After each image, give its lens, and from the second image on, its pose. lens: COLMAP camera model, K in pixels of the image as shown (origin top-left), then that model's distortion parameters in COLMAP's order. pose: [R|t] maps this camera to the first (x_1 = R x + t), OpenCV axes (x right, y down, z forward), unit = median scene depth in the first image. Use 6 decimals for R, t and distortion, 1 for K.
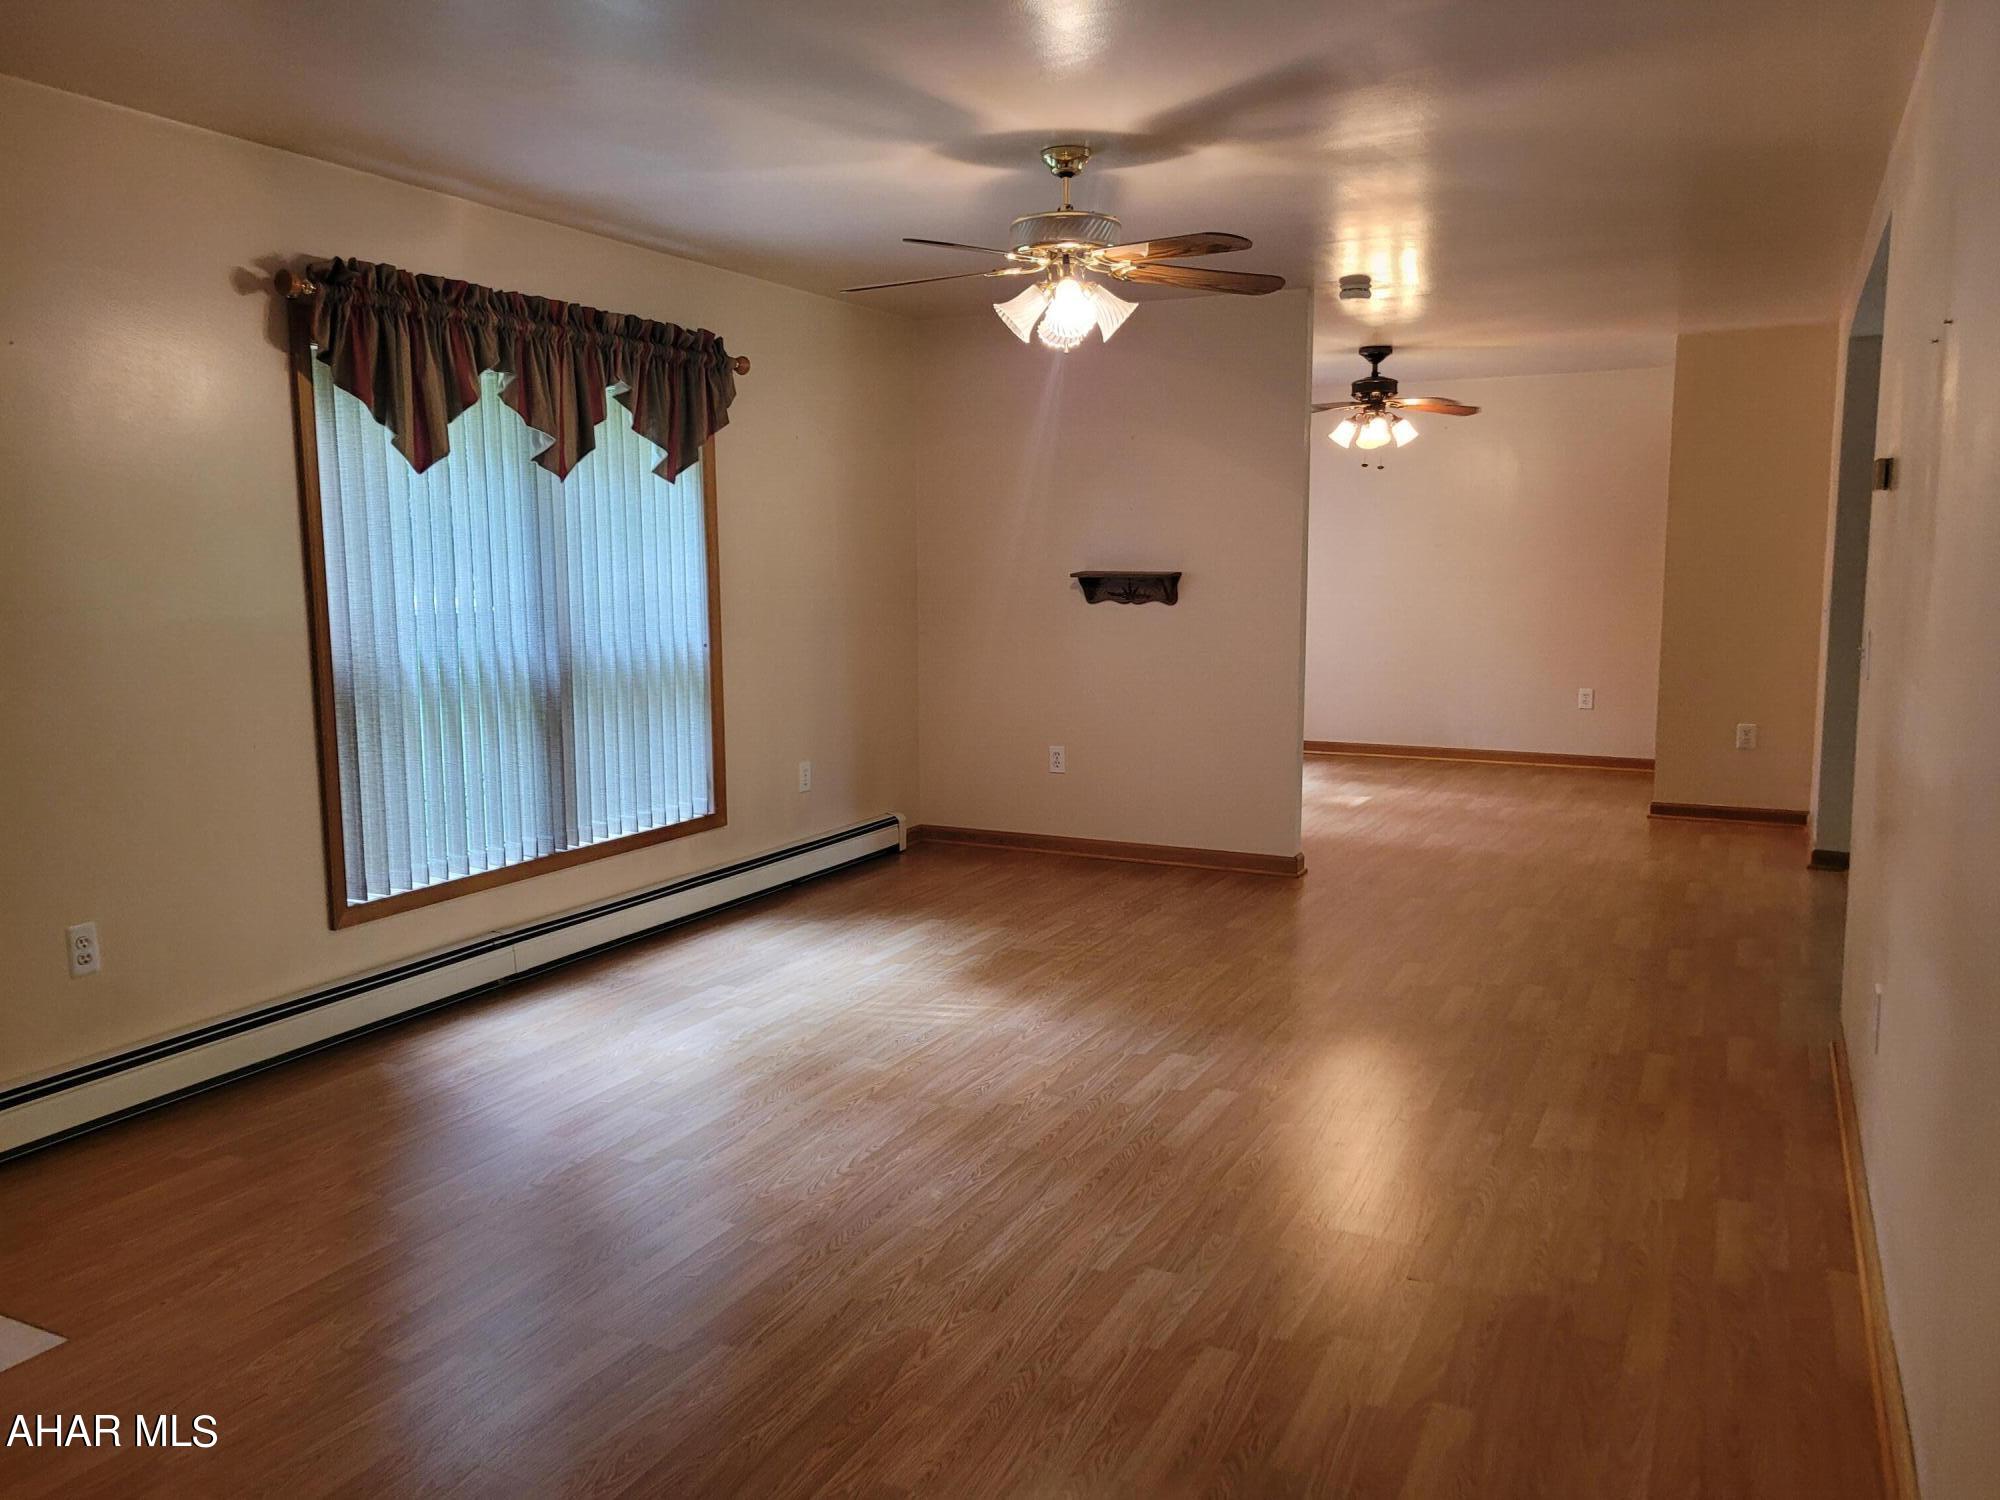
lens RADIAL K [[1509.2, 0, 995.5], [0, 1509.2, 737.9], [0, 0, 1]] dist [0.046663, -0.033204]
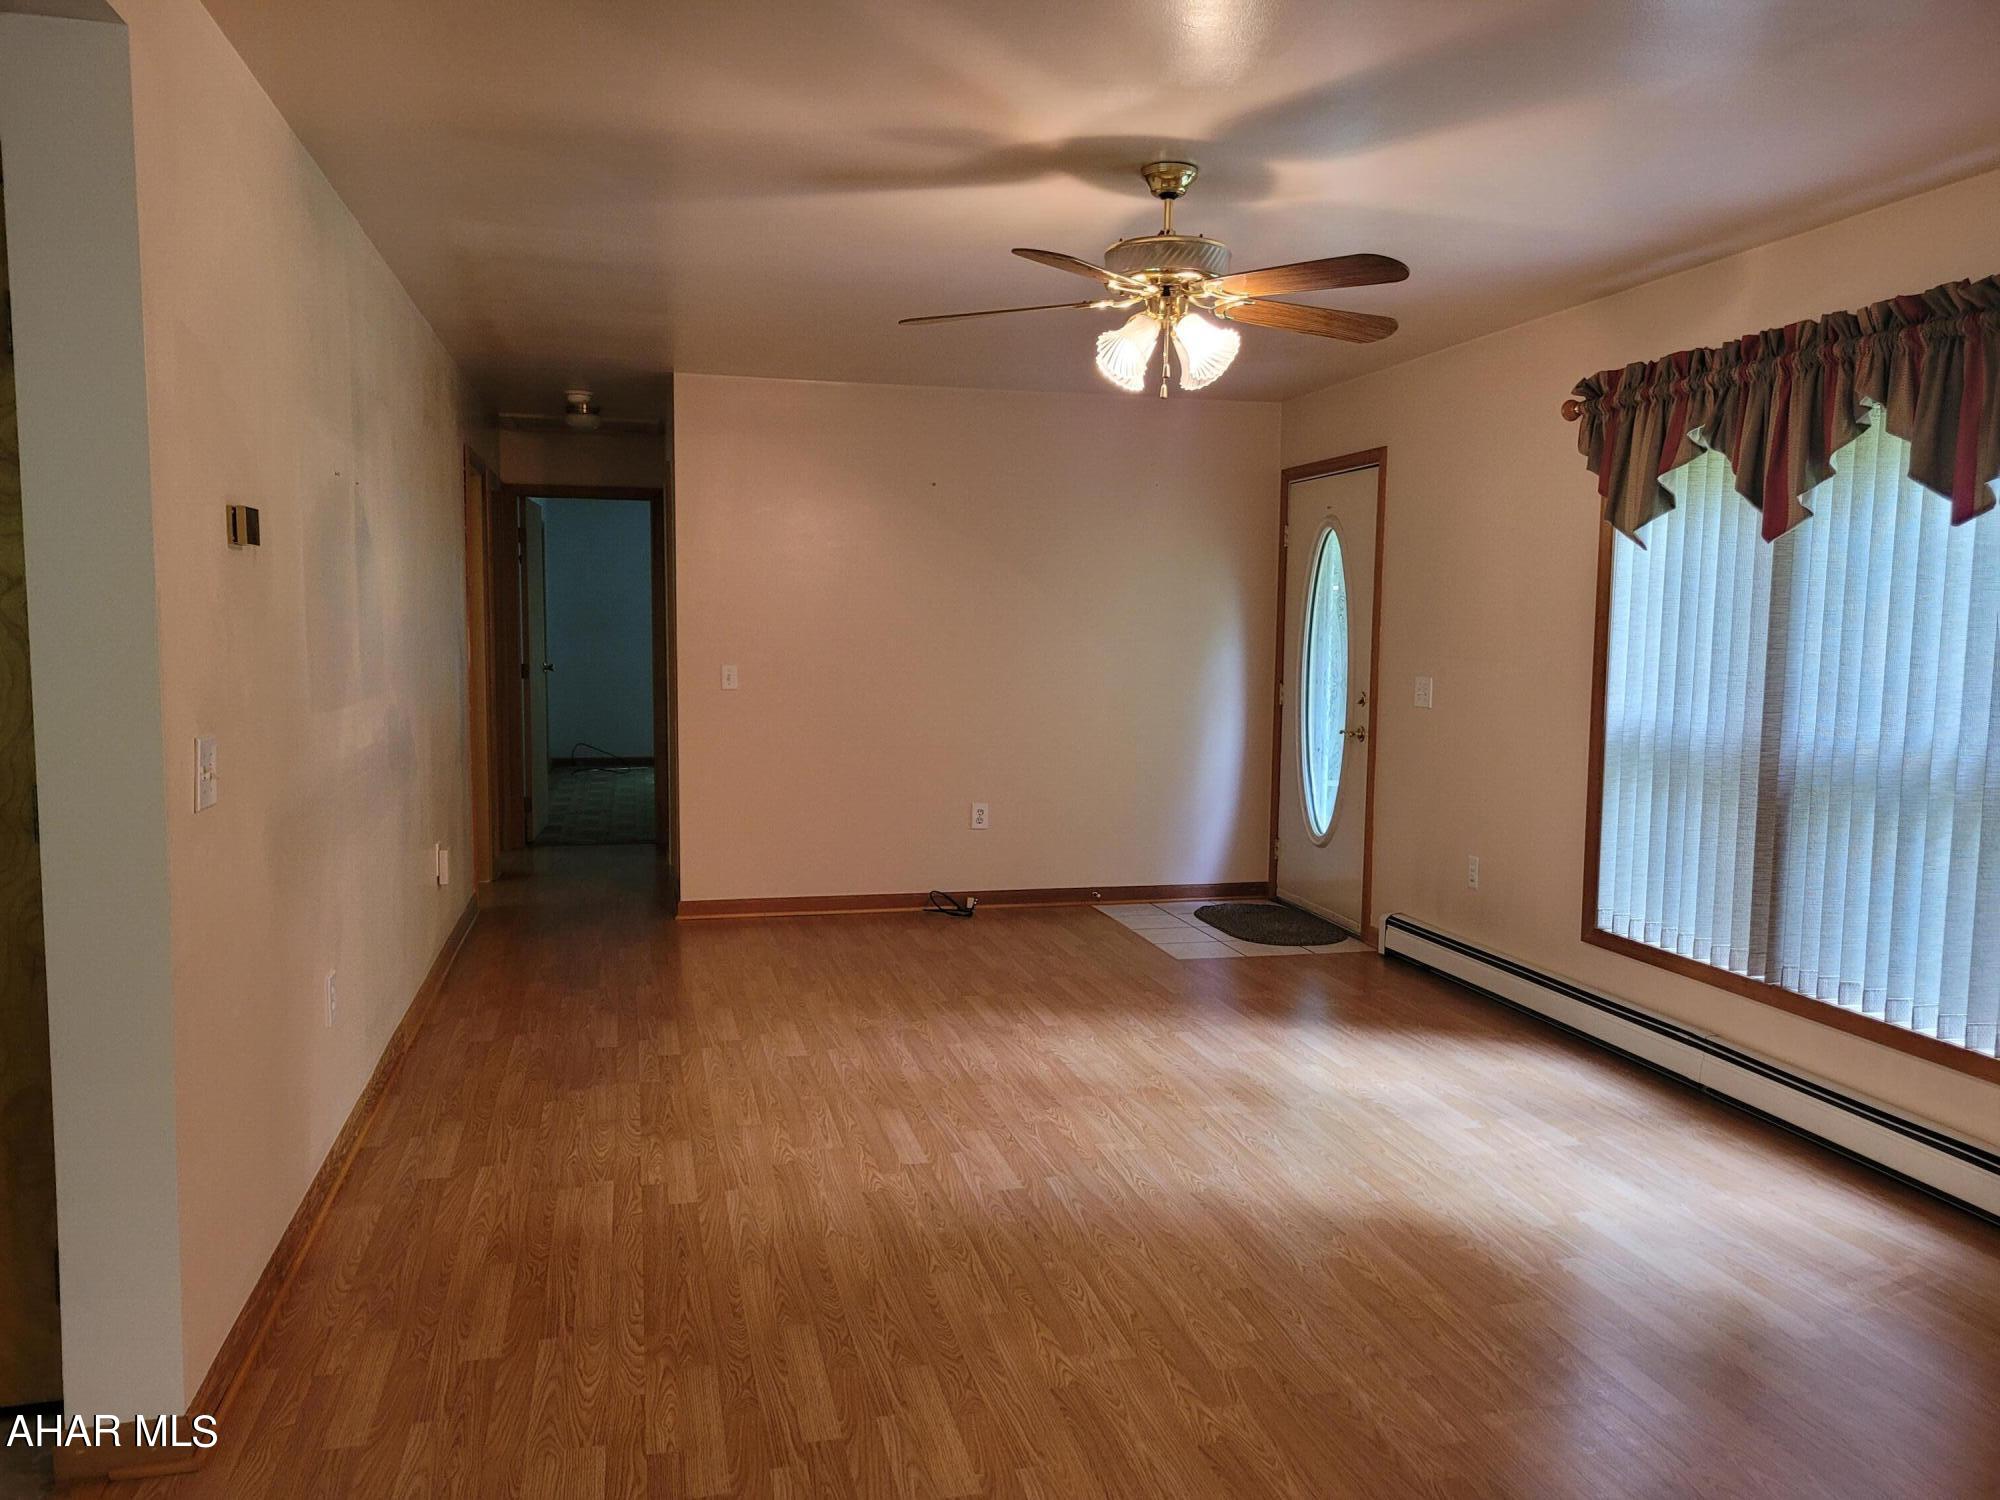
lens RADIAL K [[1509.2, 0, 1001.8], [0, 1509.2, 749.1], [0, 0, 1]] dist [0.046663, -0.033204]
pose [[-0.761138, 0.055018, -0.646252, 0.692867], [-0.085671, 0.979137, 0.184259, -0.206259], [0.642907, 0.195612, -0.740545, 1.619228]]
